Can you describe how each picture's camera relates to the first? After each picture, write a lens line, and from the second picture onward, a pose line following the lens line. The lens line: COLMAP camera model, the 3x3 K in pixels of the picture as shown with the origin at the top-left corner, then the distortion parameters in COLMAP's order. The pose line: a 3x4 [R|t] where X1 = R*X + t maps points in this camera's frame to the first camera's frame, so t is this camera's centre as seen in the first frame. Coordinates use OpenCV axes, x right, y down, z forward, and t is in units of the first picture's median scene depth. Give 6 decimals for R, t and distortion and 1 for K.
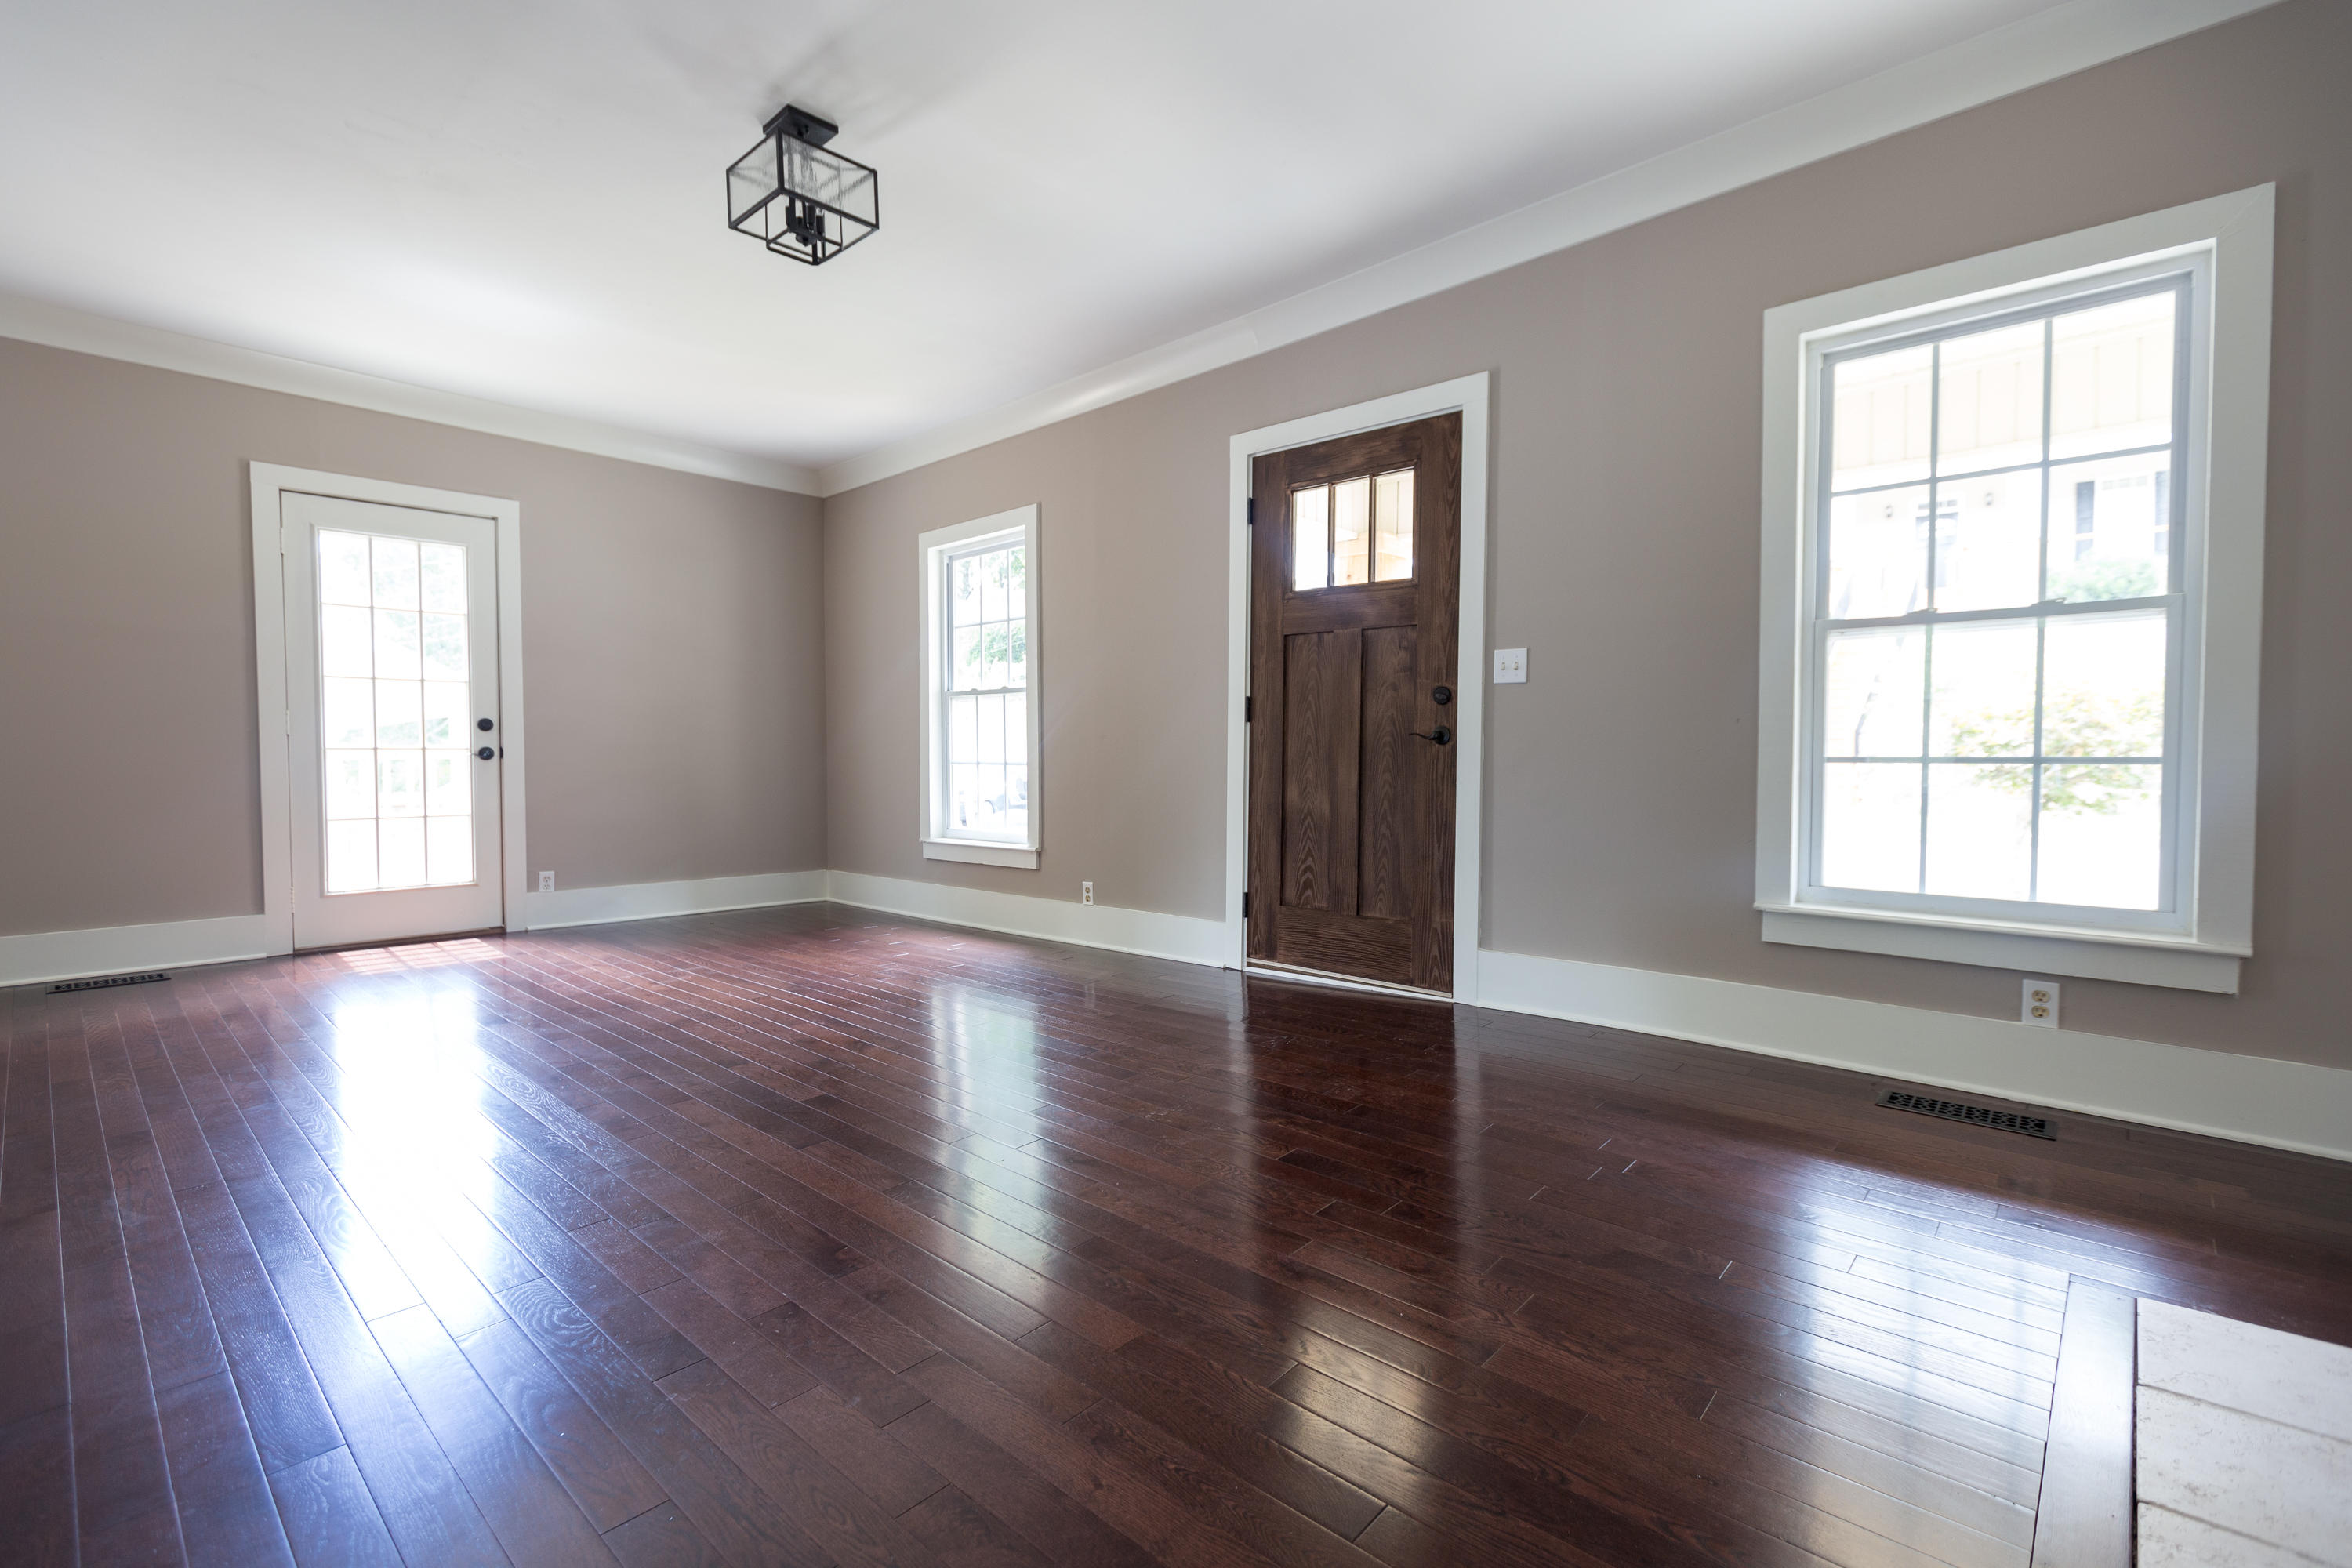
lens RADIAL K [[1061.4, 0, 1176.0], [0, 1061.4, 784.0], [0, 0, 1]] dist [-0.000613, 0.000402]
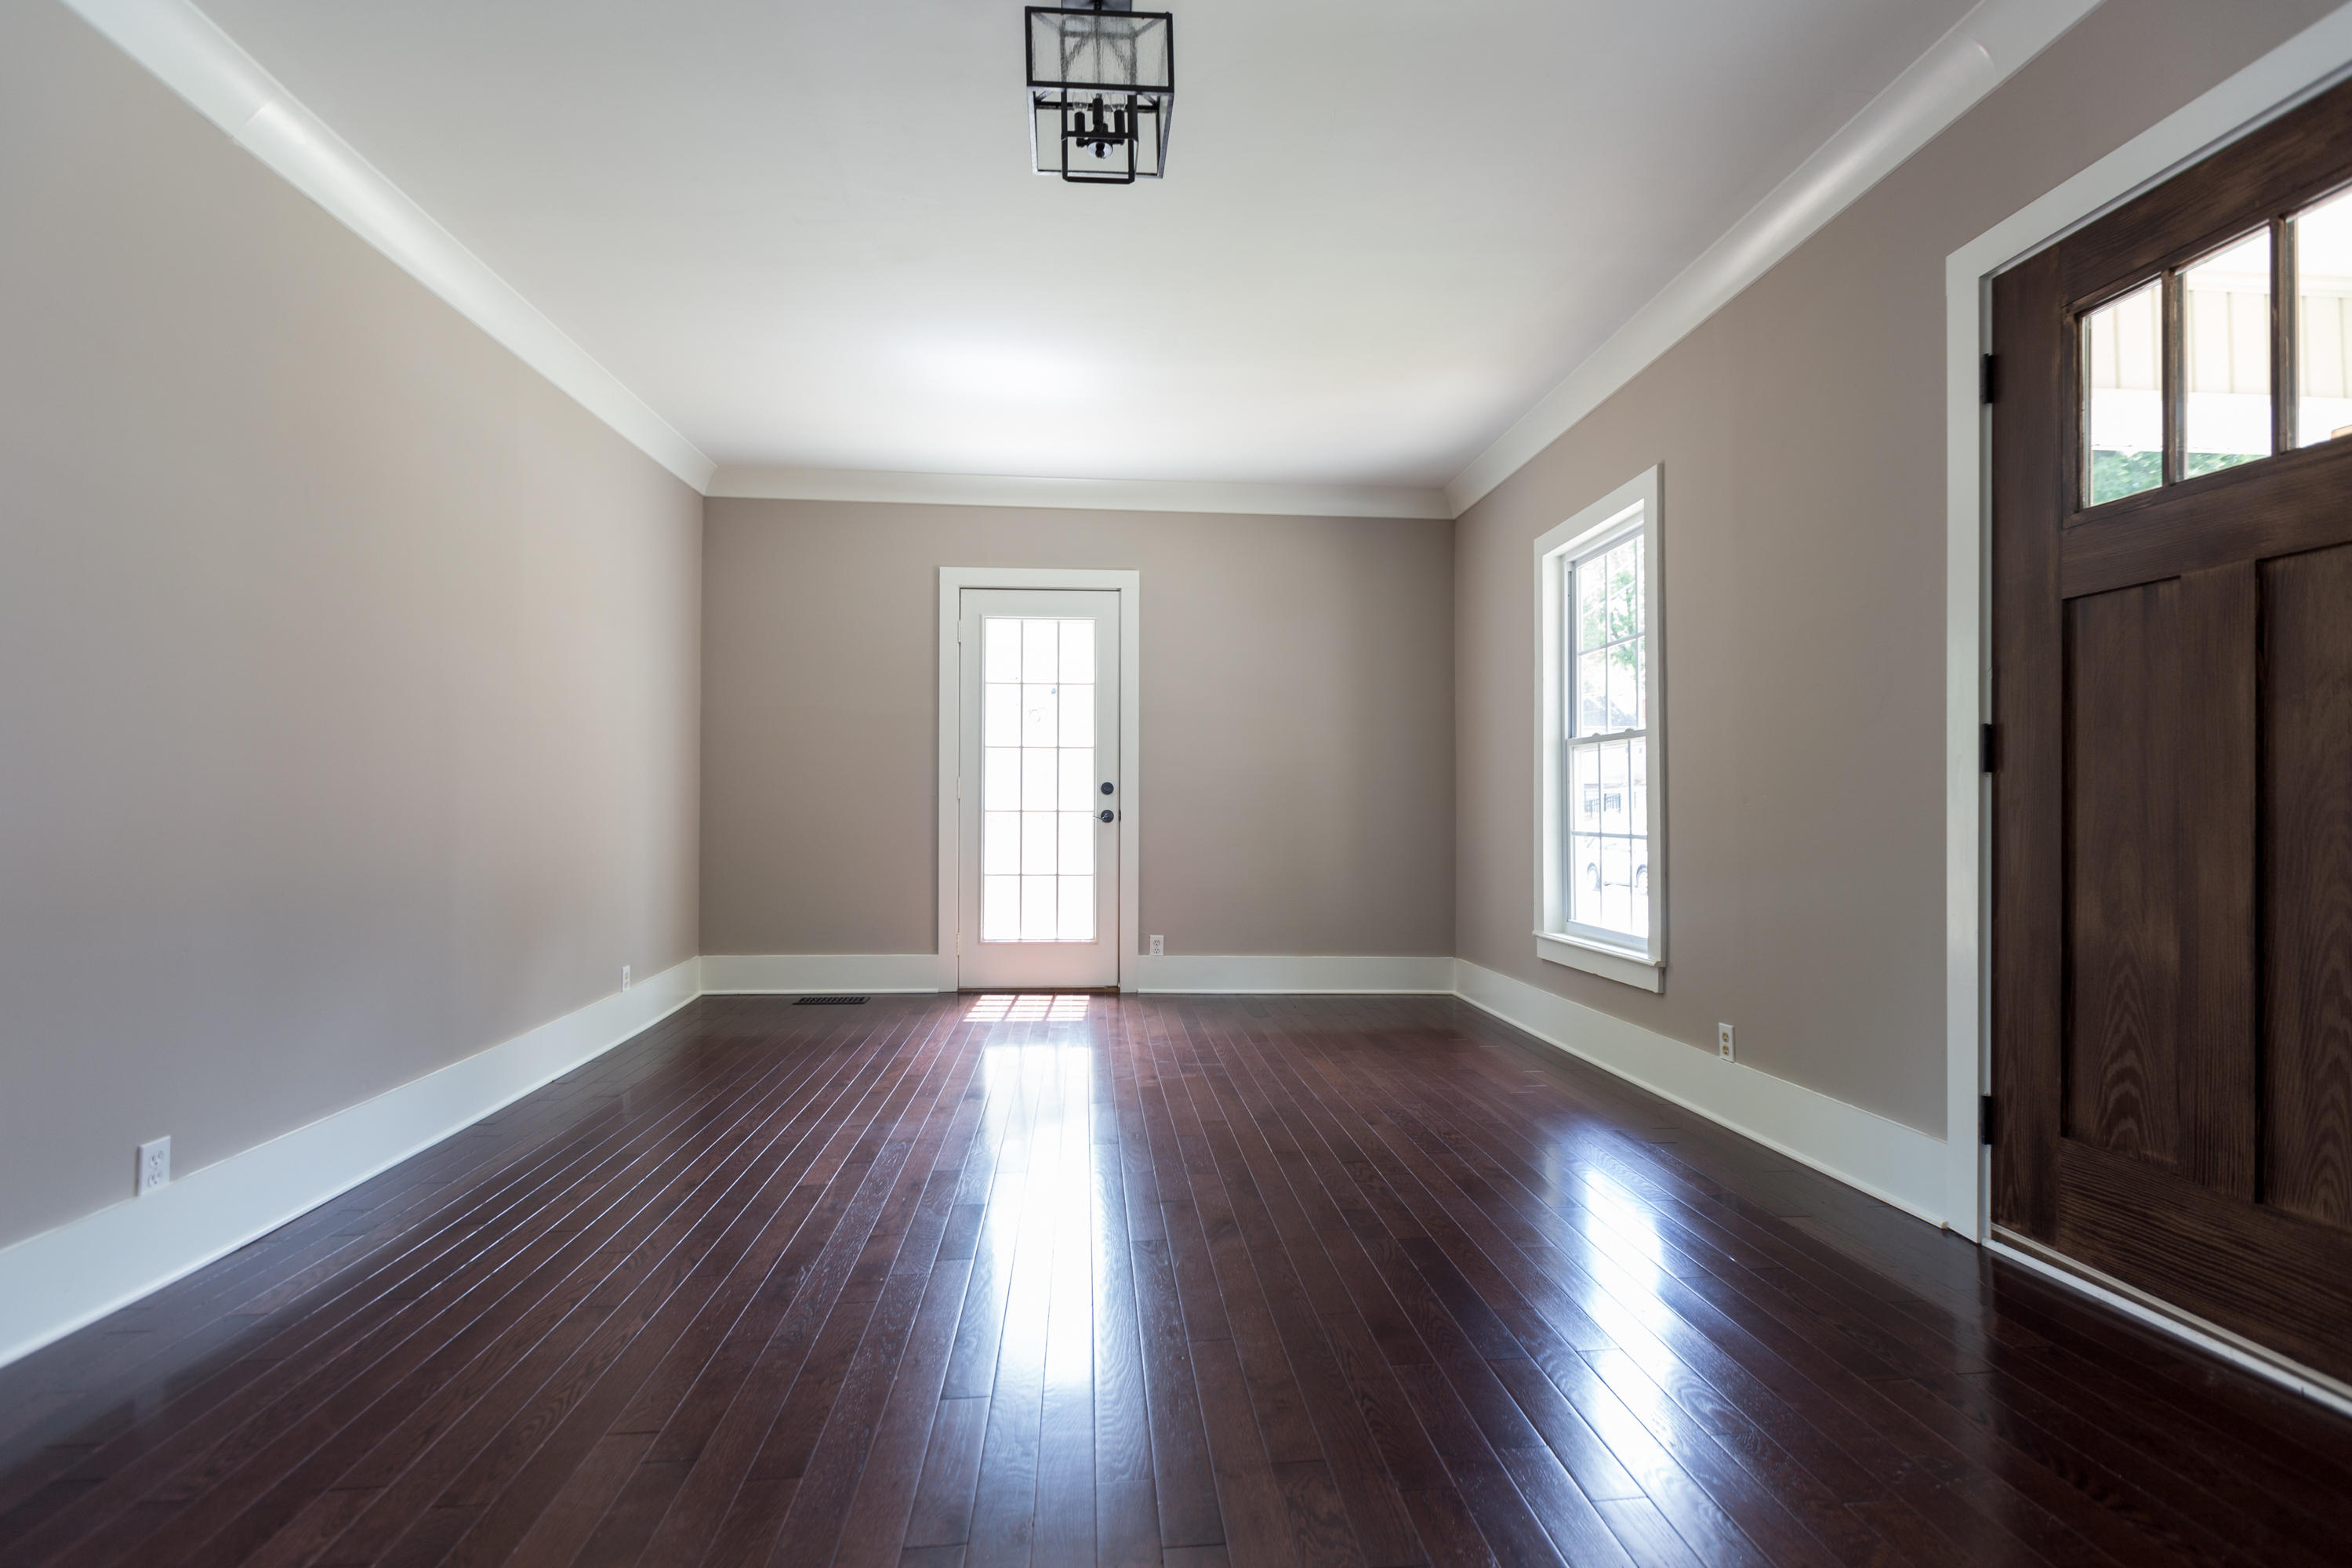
lens RADIAL K [[1078.8, 0, 1176.0], [0, 1078.8, 784.0], [0, 0, 1]] dist [-0.000364, 0.000642]
pose [[0.730987, -0.011320, -0.682297, 0.145999], [-0.026935, 0.998605, -0.045425, -0.017640], [0.681859, 0.051582, 0.729662, 0.345782]]
